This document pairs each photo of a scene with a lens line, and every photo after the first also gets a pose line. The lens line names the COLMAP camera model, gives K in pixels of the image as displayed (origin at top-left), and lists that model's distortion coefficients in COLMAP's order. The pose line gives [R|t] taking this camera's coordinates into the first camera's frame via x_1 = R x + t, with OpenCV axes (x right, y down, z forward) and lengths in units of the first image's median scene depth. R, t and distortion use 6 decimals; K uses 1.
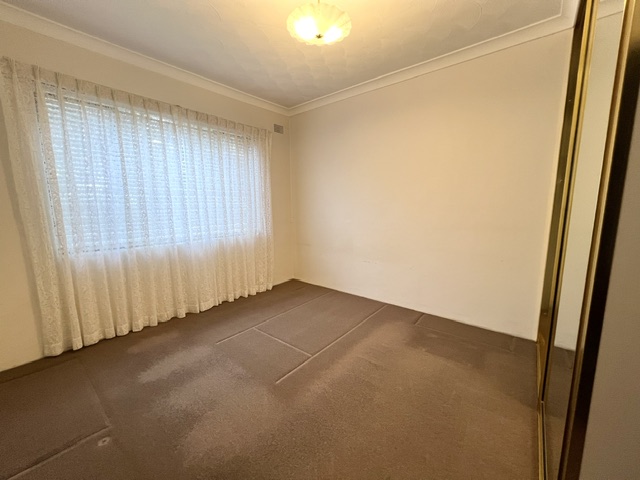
lens RADIAL K [[255.8, 0, 321.7], [0, 255.8, 241.3], [0, 0, 1]] dist [0.001094, -0.000379]
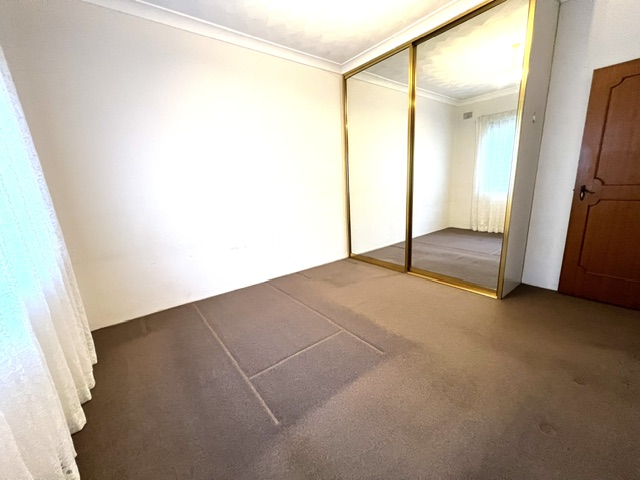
lens RADIAL K [[255.8, 0, 321.7], [0, 255.8, 241.3], [0, 0, 1]] dist [0.001094, -0.000379]
pose [[0.227429, -0.230858, 0.946034, -0.811918], [0.177467, 0.965049, 0.192835, -0.086820], [-0.957487, 0.124034, 0.260450, 0.674392]]
